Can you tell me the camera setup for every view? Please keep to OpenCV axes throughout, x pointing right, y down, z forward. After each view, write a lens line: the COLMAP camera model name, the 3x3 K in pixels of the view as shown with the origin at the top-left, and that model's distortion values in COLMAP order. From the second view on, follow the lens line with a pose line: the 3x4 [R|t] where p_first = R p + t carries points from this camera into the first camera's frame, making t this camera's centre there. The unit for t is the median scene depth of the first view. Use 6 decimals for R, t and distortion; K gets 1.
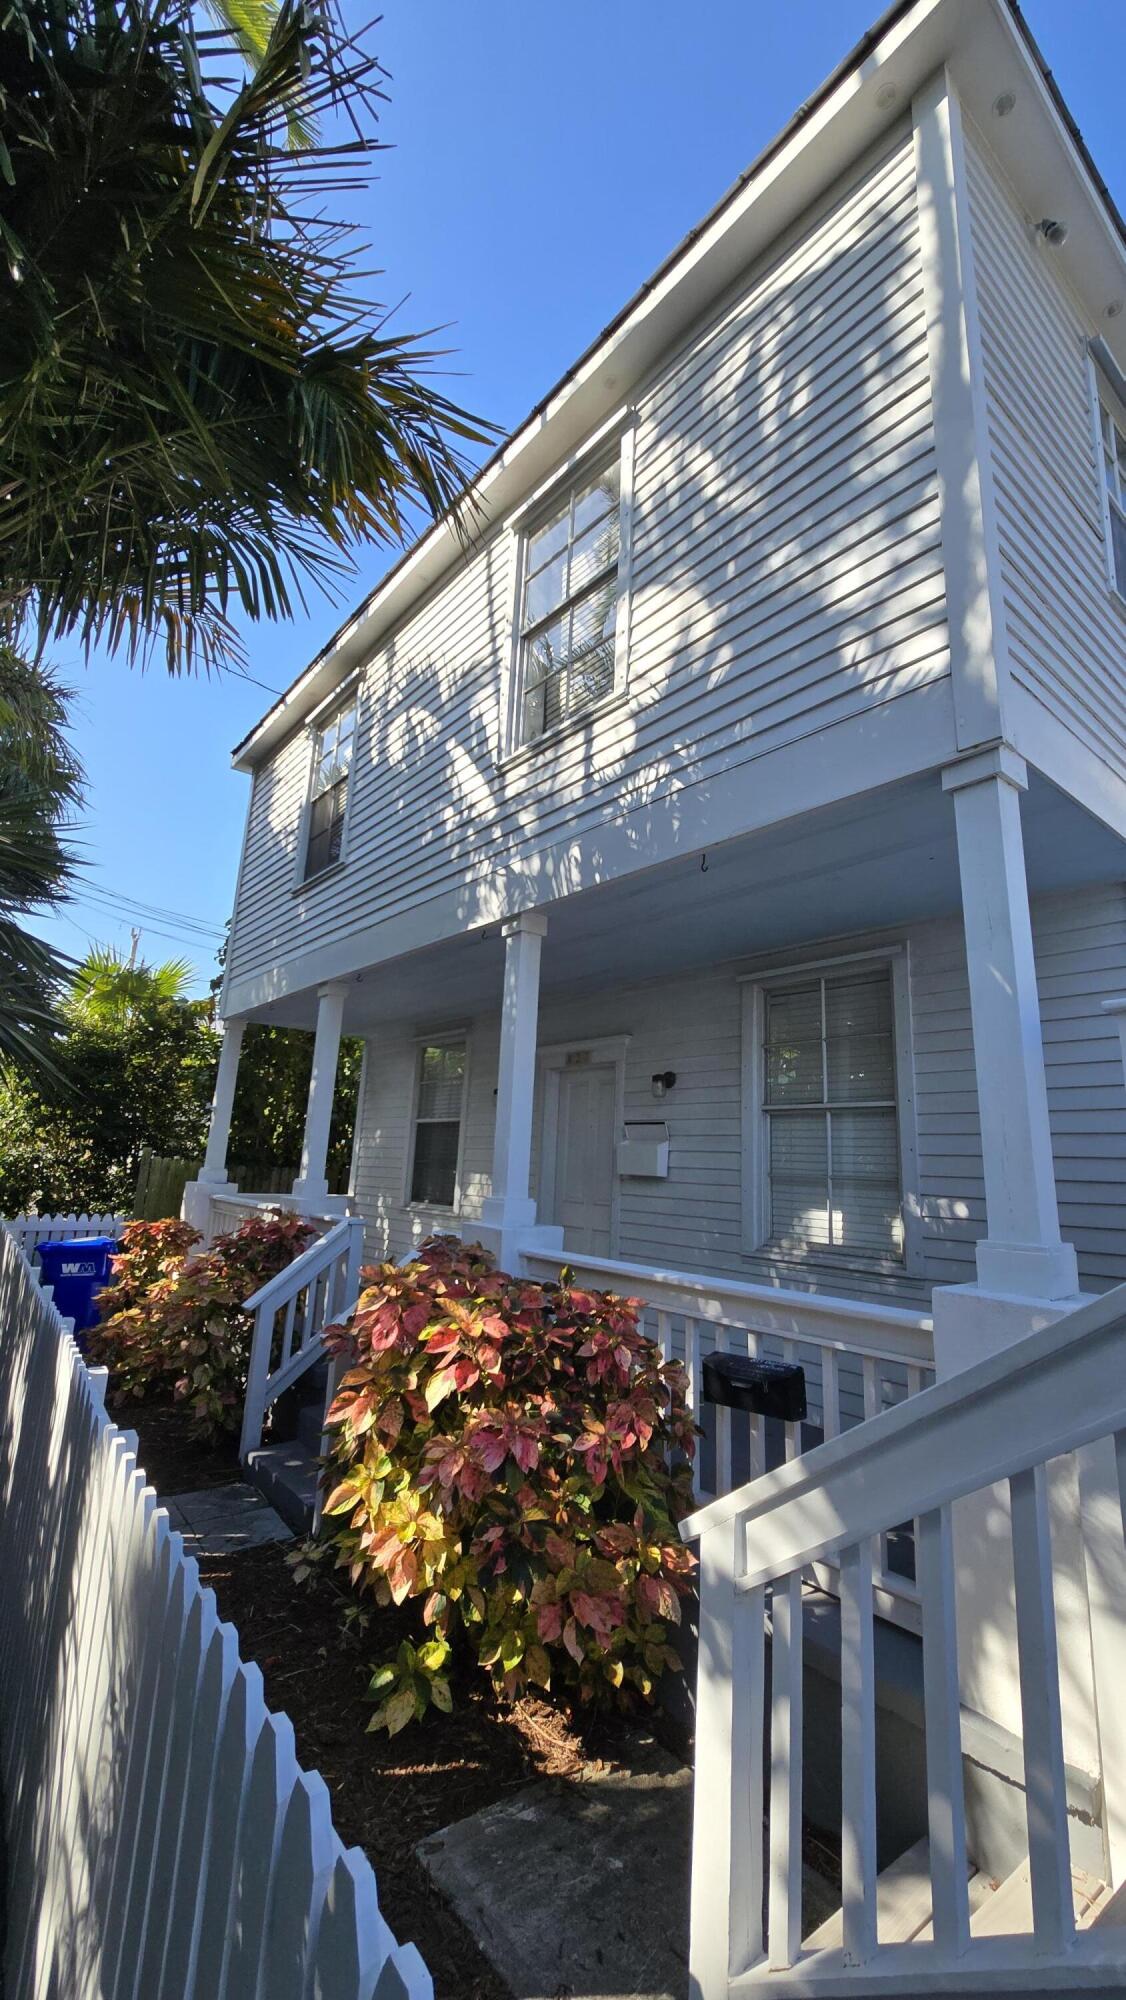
lens RADIAL K [[816.3, 0, 565.0], [0, 816.3, 985.7], [0, 0, 1]] dist [-0.007490, 0.002432]
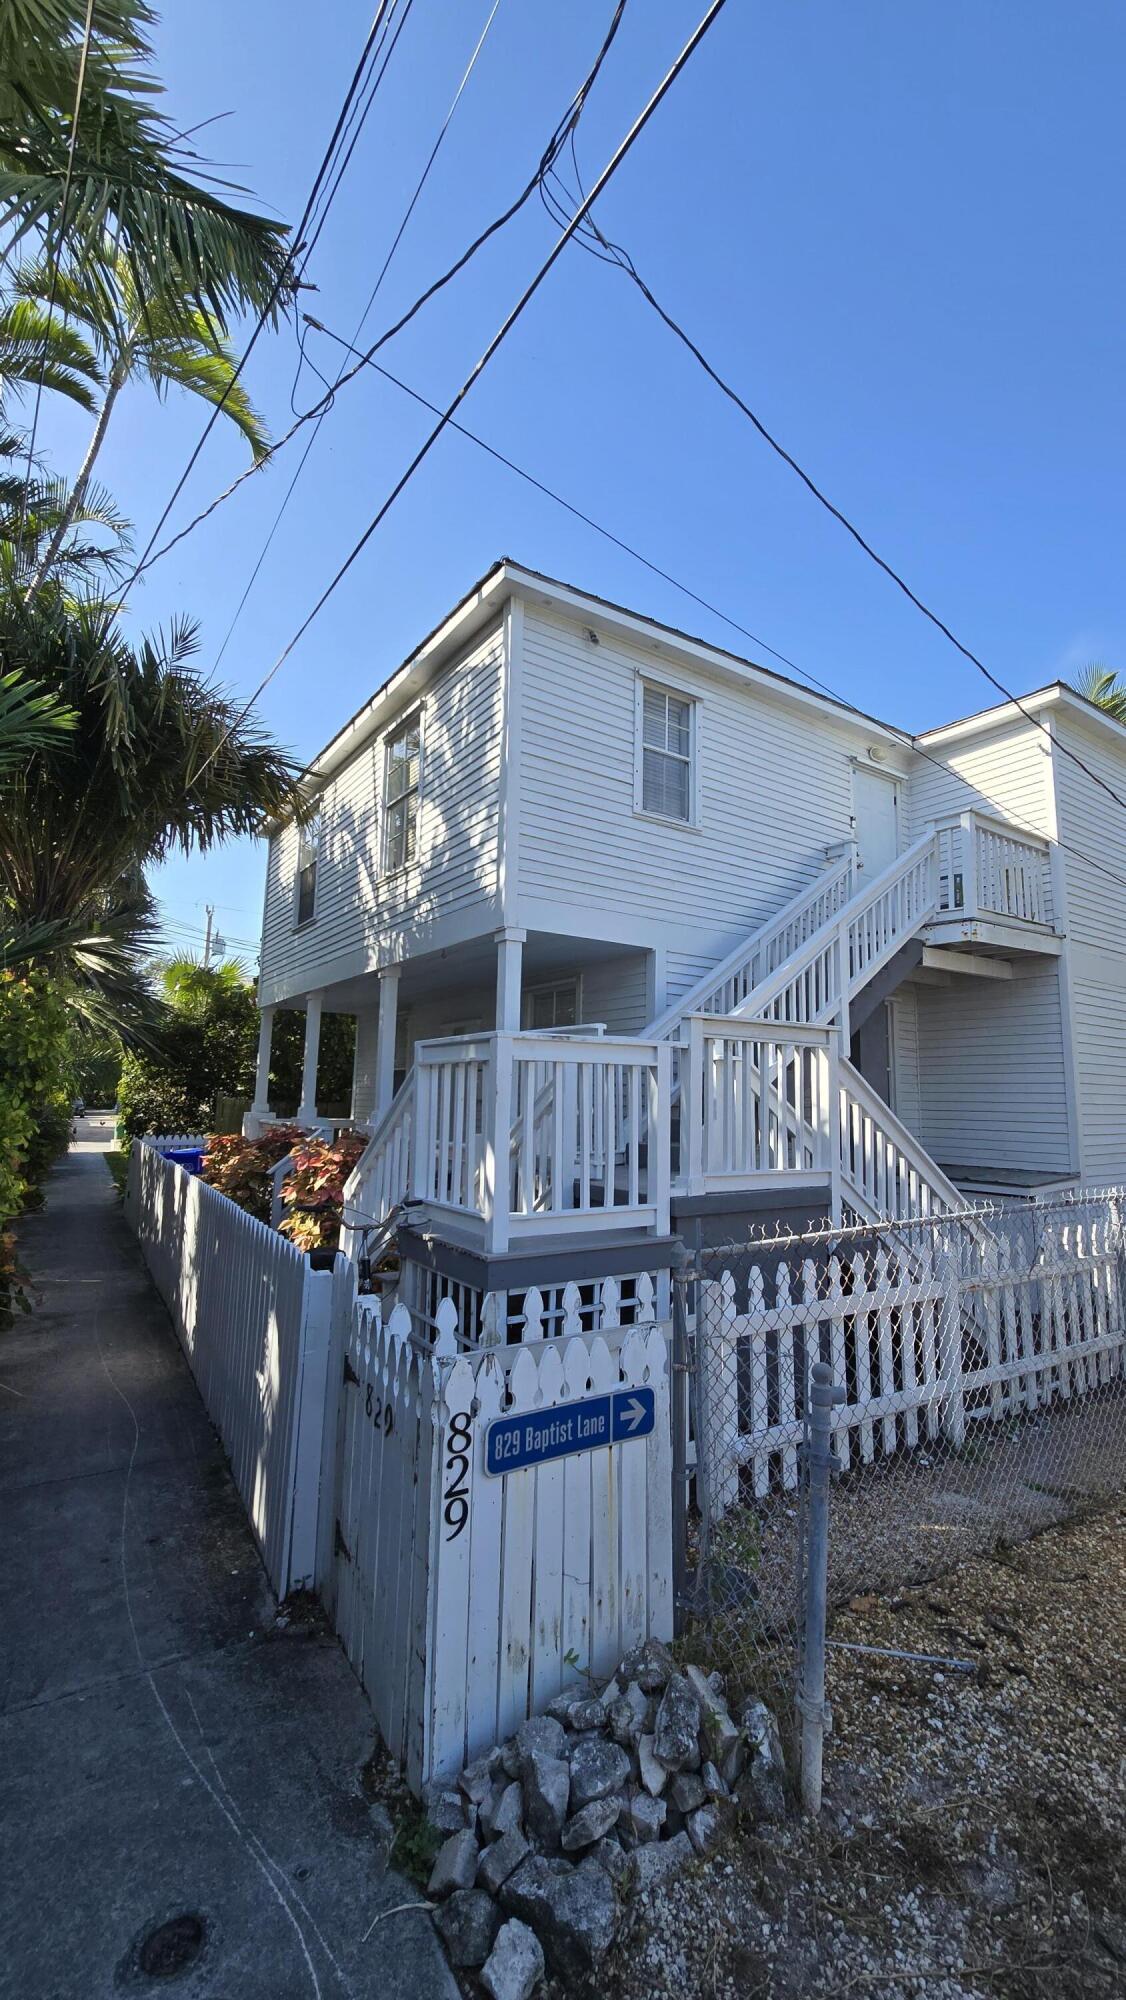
lens RADIAL K [[816.3, 0, 566.1], [0, 816.3, 988.5], [0, 0, 1]] dist [-0.007490, 0.002432]
pose [[0.995663, -0.038351, -0.084758, 0.437369], [0.045329, 0.995601, 0.081996, -0.145053], [0.081240, -0.085482, 0.993022, -0.726917]]
